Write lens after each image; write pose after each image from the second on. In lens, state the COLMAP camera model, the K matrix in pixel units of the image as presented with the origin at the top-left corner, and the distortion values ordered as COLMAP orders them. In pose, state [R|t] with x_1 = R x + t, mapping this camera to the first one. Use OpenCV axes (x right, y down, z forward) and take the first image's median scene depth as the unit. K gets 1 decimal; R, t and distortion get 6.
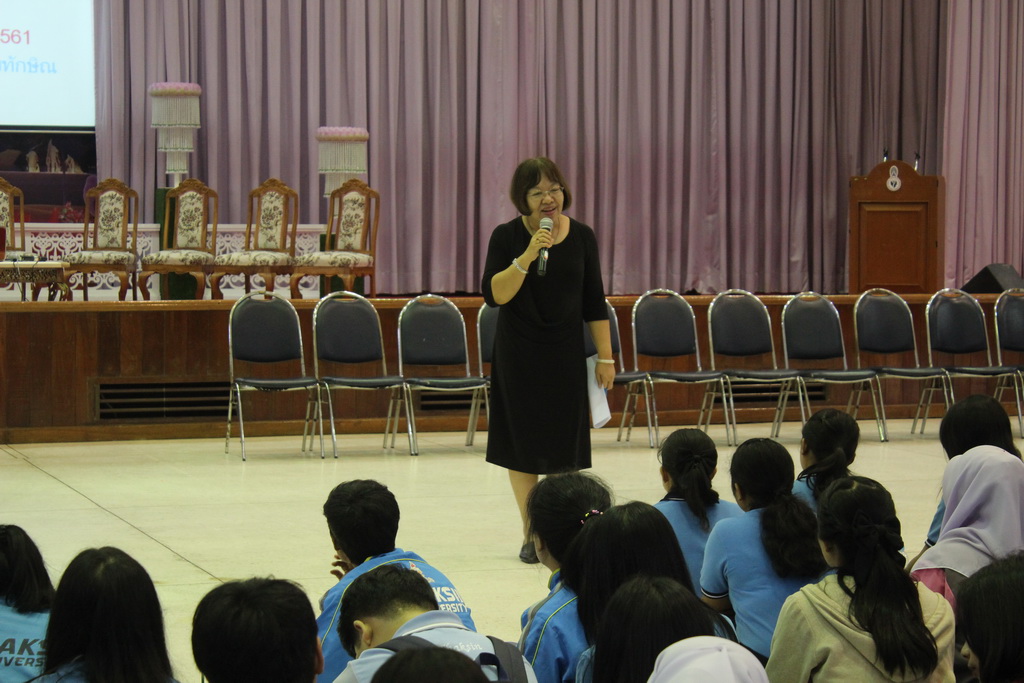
lens RADIAL K [[2542.1, 0, 511.3], [0, 2542.1, 339.1], [0, 0, 1]] dist [0.130459, 0.000000]
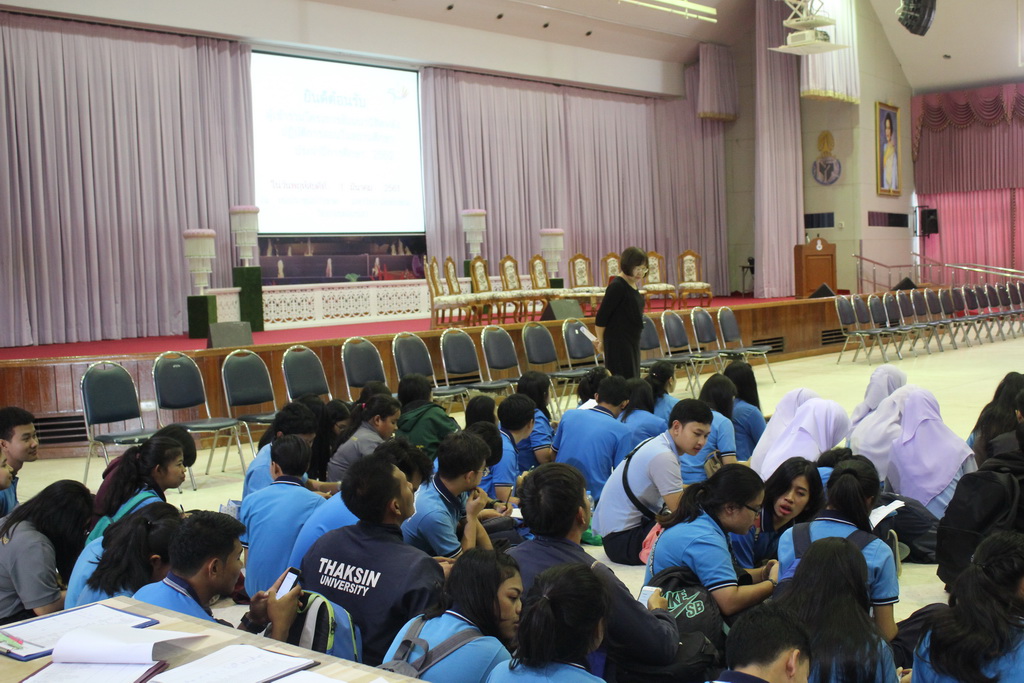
lens RADIAL K [[1284.0, 0, 523.1], [0, 1284.0, 344.5], [0, 0, 1]] dist [-0.058585, 0.000000]
pose [[0.870025, -0.063624, 0.488885, -0.742420], [0.061077, 0.997908, 0.021176, -0.012367], [-0.489209, 0.011435, 0.872091, 0.083491]]
